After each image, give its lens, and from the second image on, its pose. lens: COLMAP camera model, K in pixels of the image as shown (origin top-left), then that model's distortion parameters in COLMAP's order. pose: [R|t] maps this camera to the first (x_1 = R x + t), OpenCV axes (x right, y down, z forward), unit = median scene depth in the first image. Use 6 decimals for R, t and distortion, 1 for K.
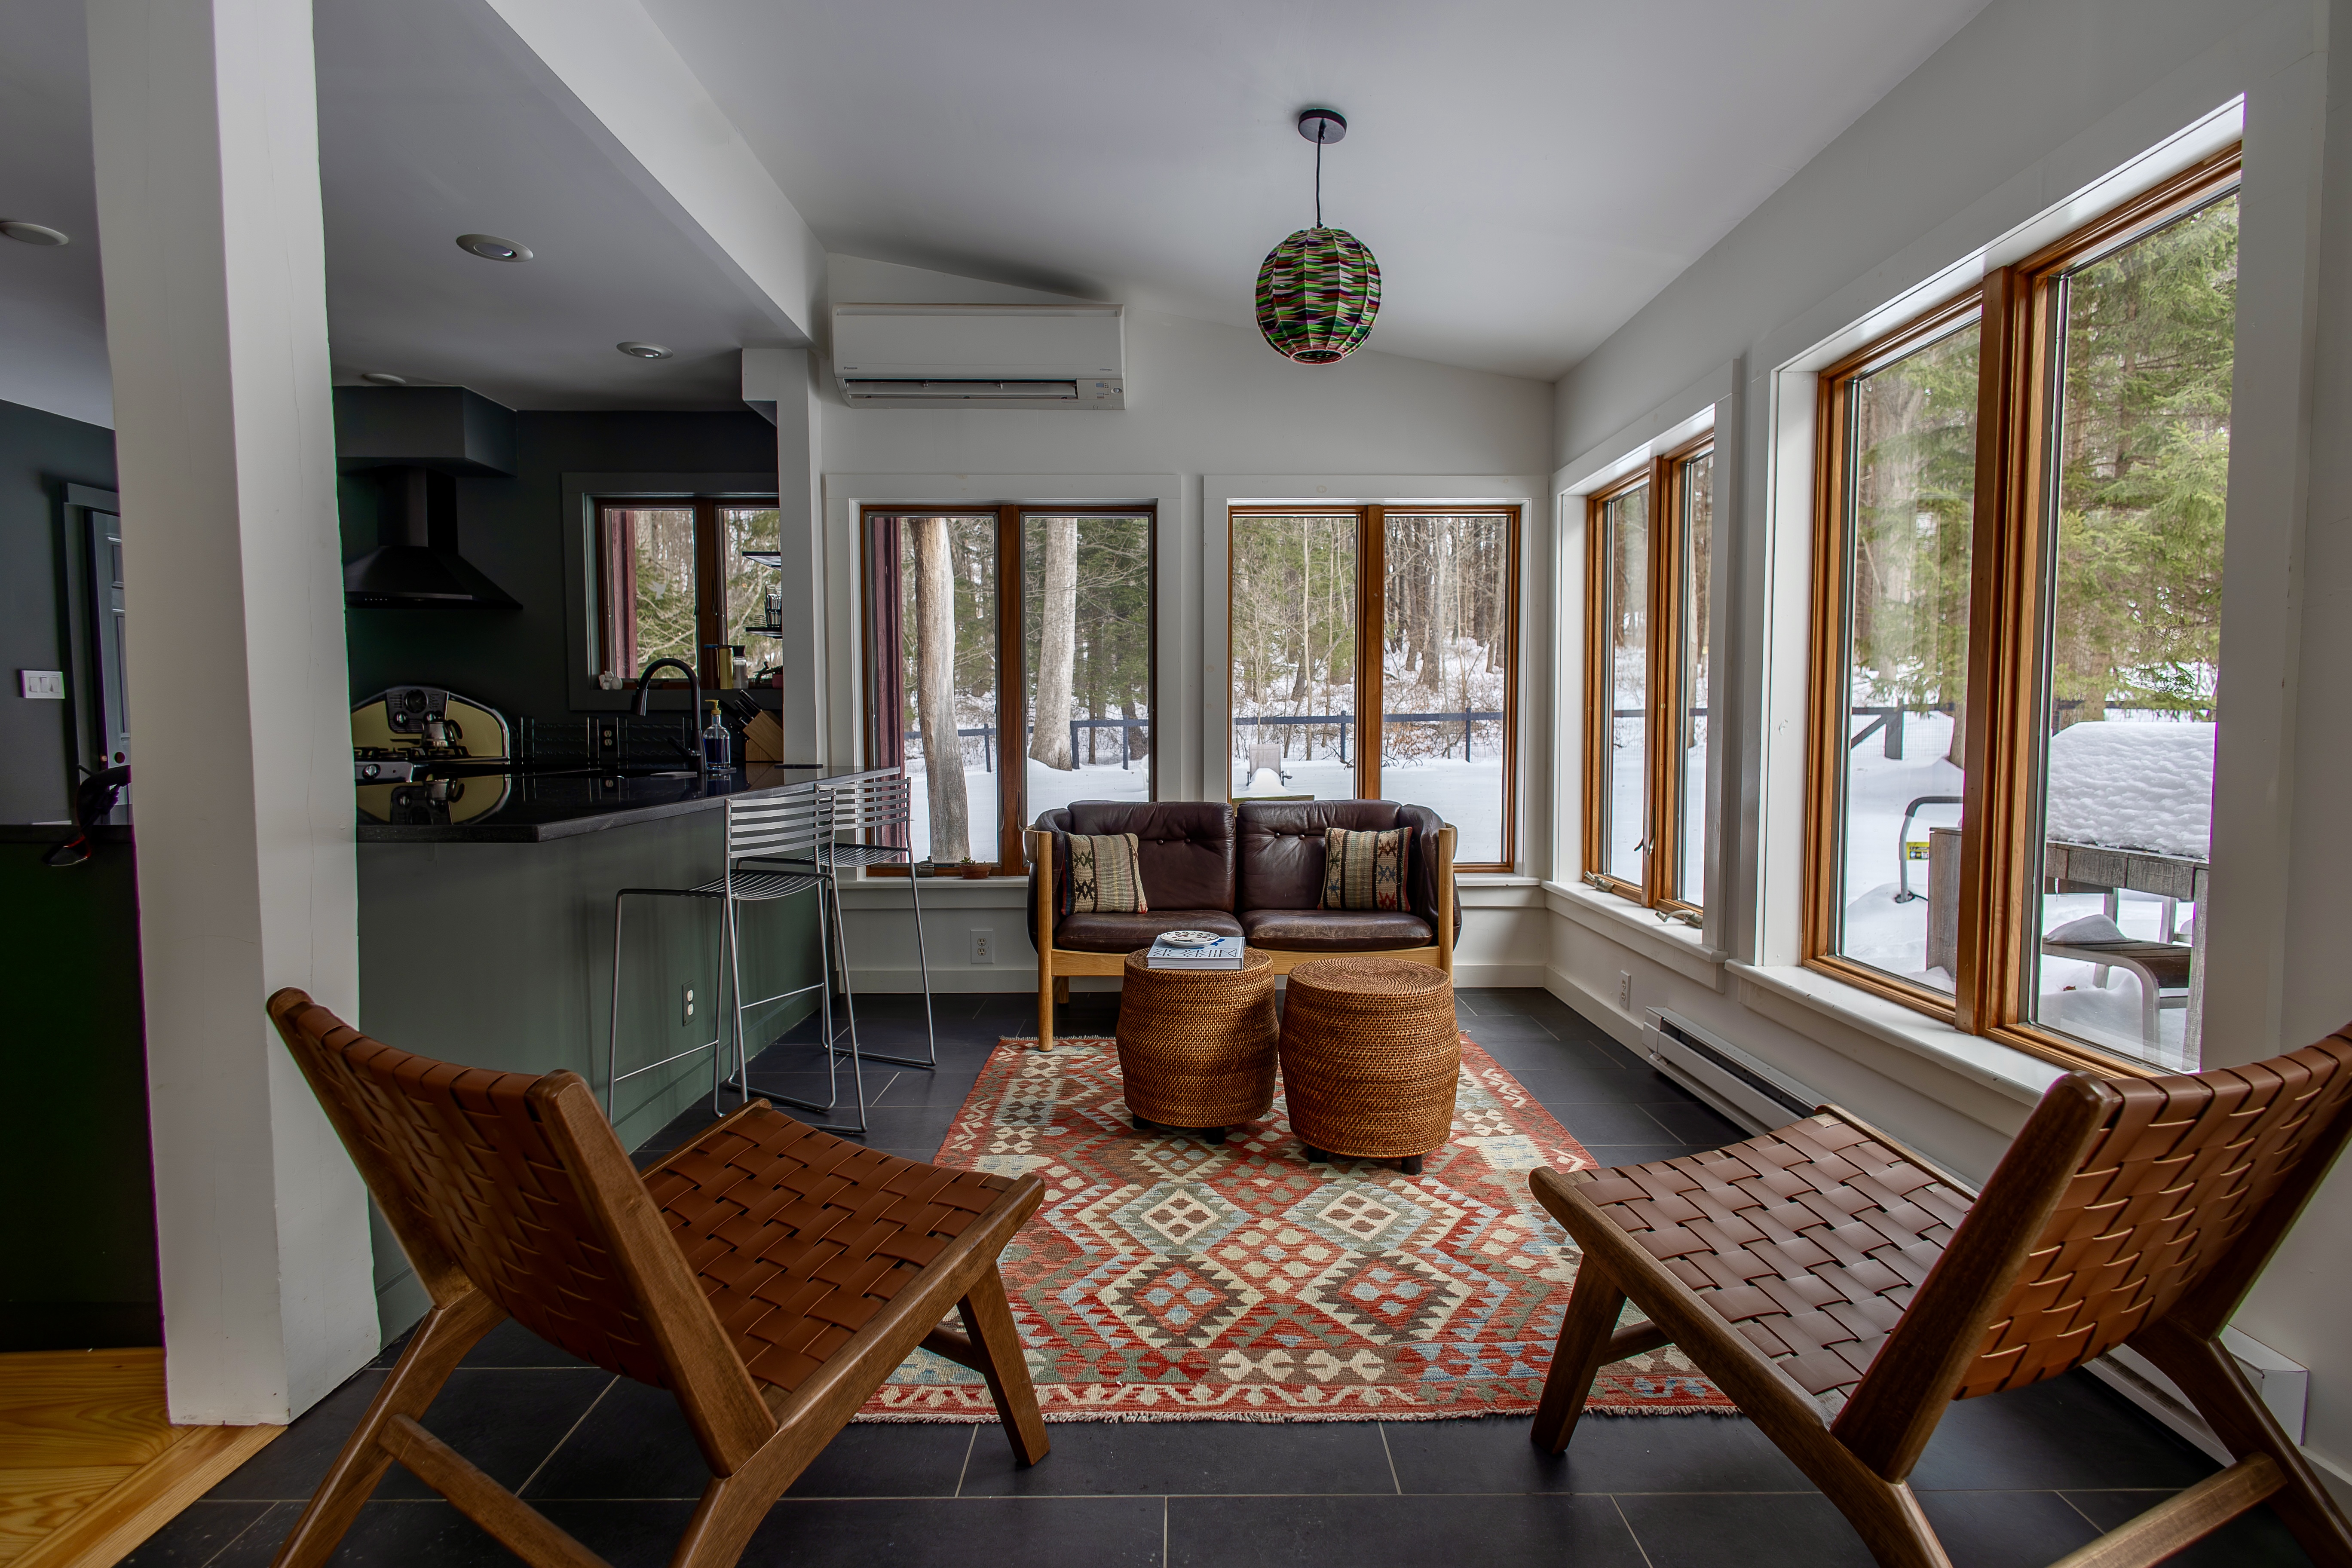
lens RADIAL K [[1078.2, 0, 1177.4], [0, 1078.2, 778.4], [0, 0, 1]] dist [0.011201, -0.001231]
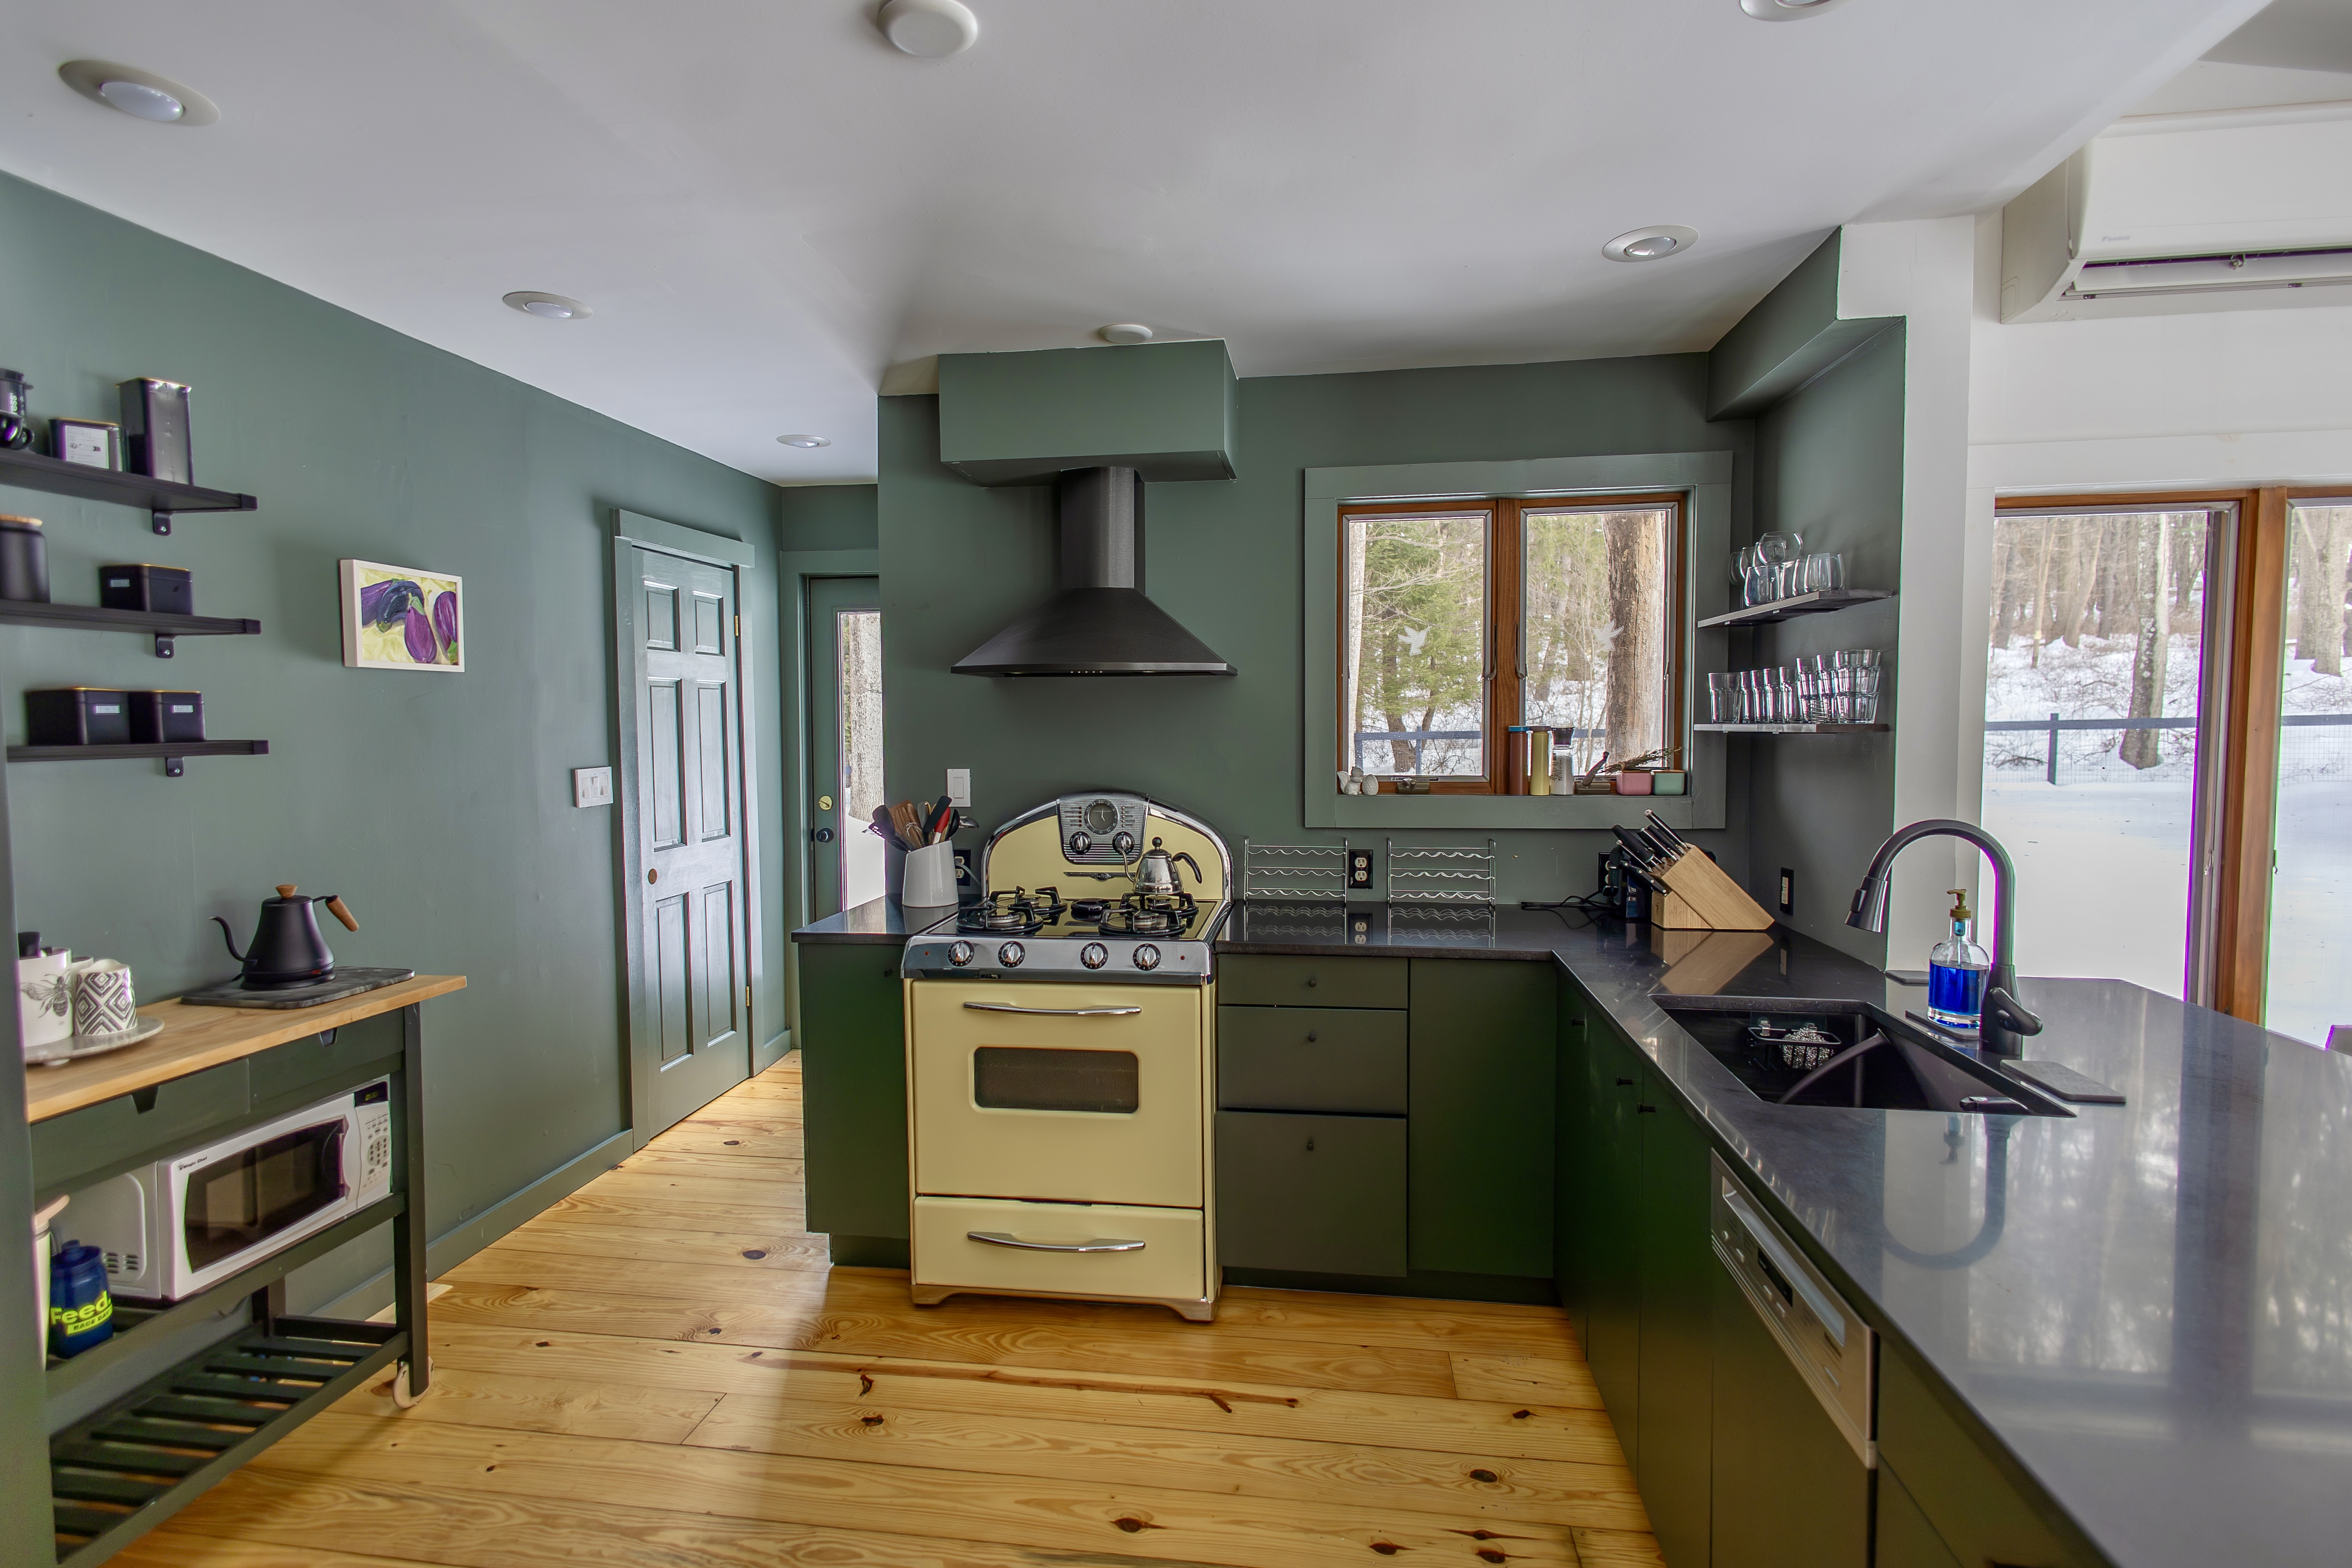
lens RADIAL K [[1085.7, 0, 1176.0], [0, 1085.7, 784.0], [0, 0, 1]] dist [0.002450, -0.001758]
pose [[0.988371, 0.000079, -0.152064, -0.537201], [0.002996, 0.999796, 0.019996, -0.102533], [0.152035, -0.020219, 0.988168, 0.326610]]
